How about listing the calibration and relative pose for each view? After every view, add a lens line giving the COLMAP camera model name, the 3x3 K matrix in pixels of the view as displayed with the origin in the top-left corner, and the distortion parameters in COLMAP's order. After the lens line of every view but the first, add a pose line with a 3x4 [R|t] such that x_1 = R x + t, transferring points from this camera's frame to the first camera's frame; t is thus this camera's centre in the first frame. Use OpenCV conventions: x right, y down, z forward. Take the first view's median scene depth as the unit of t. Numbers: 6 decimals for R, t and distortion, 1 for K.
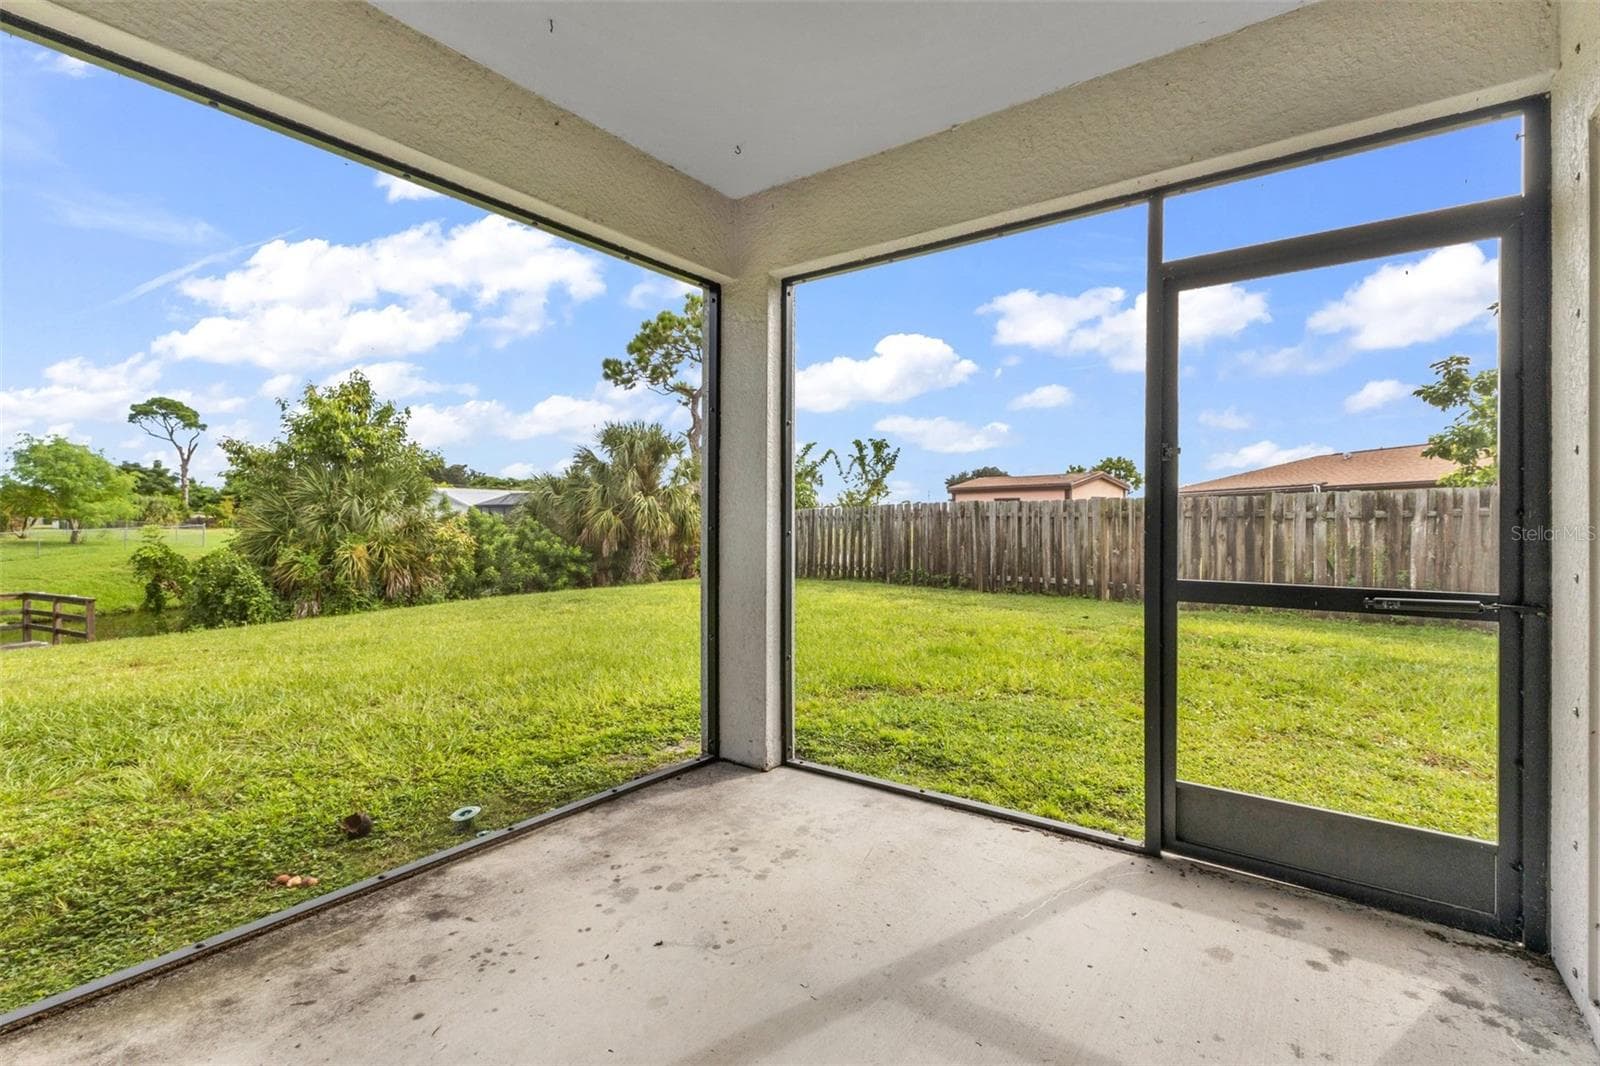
lens RADIAL K [[830.9, 0, 776.3], [0, 830.9, 531.6], [0, 0, 1]] dist [0.001910, 0.000573]
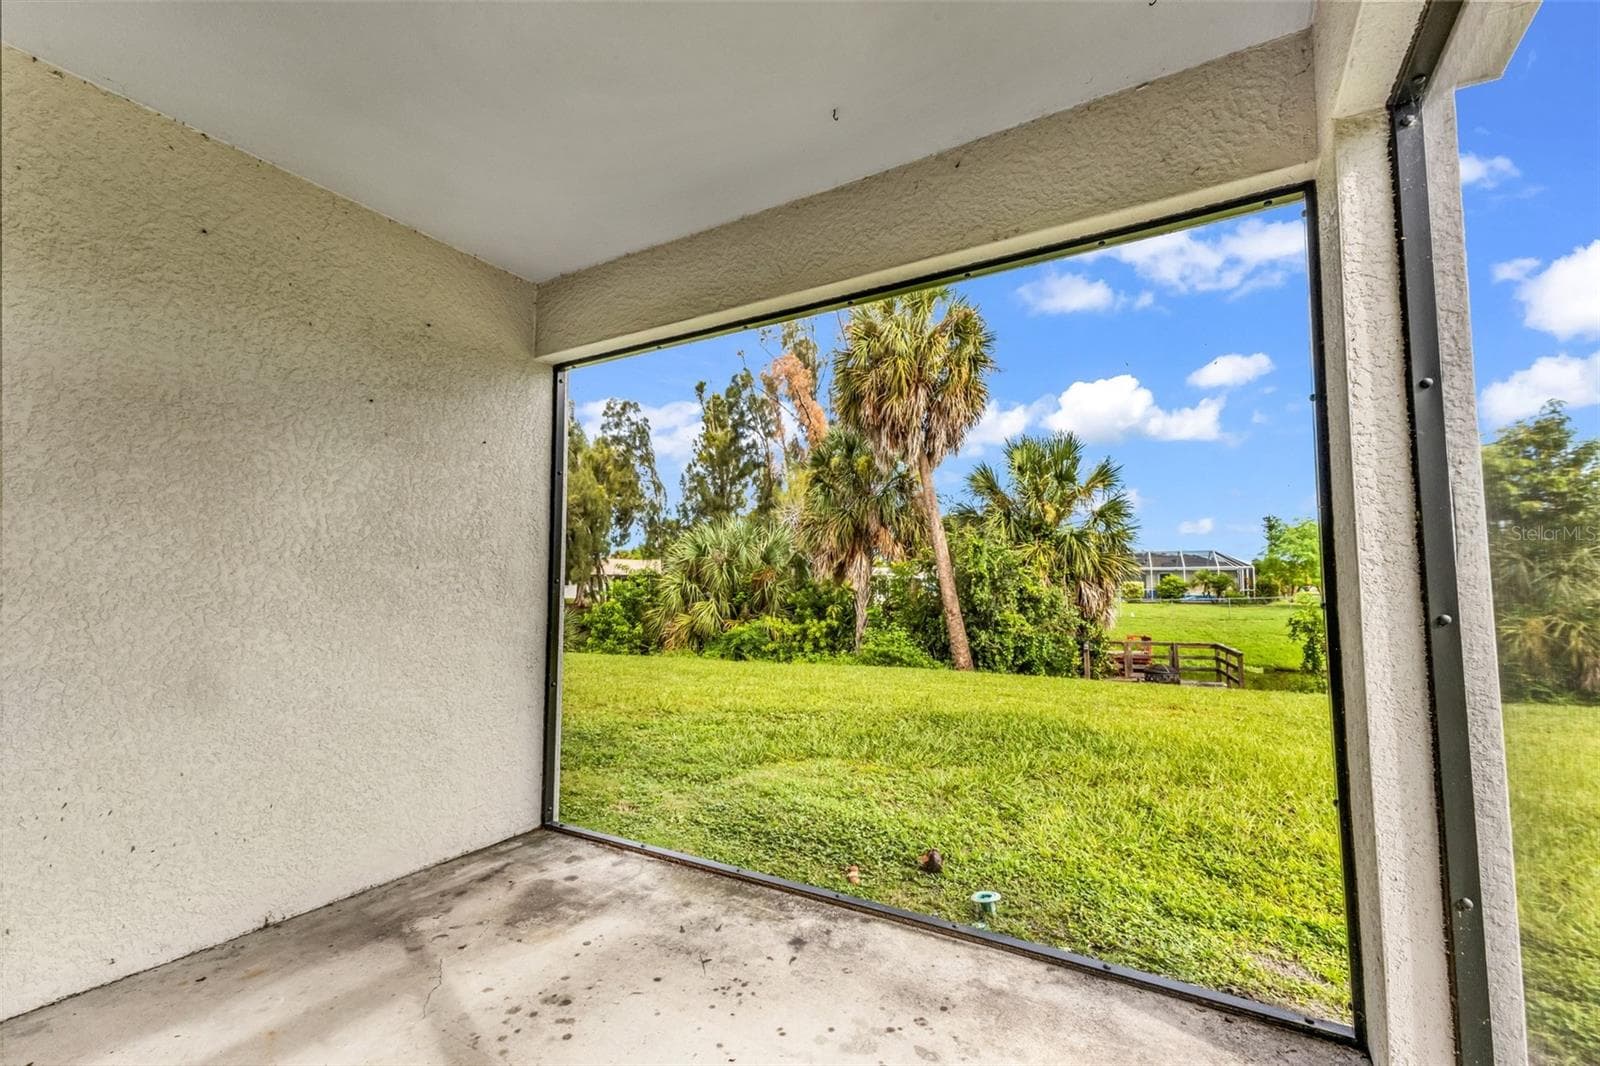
lens RADIAL K [[707.6, 0, 800.0], [0, 707.6, 533.0], [0, 0, 1]] dist [0.002878, 0.000543]
pose [[0.043906, -0.076639, -0.996092, 0.462066], [-0.013515, 0.996916, -0.077299, -0.012640], [0.998944, 0.016856, 0.042735, 0.747533]]
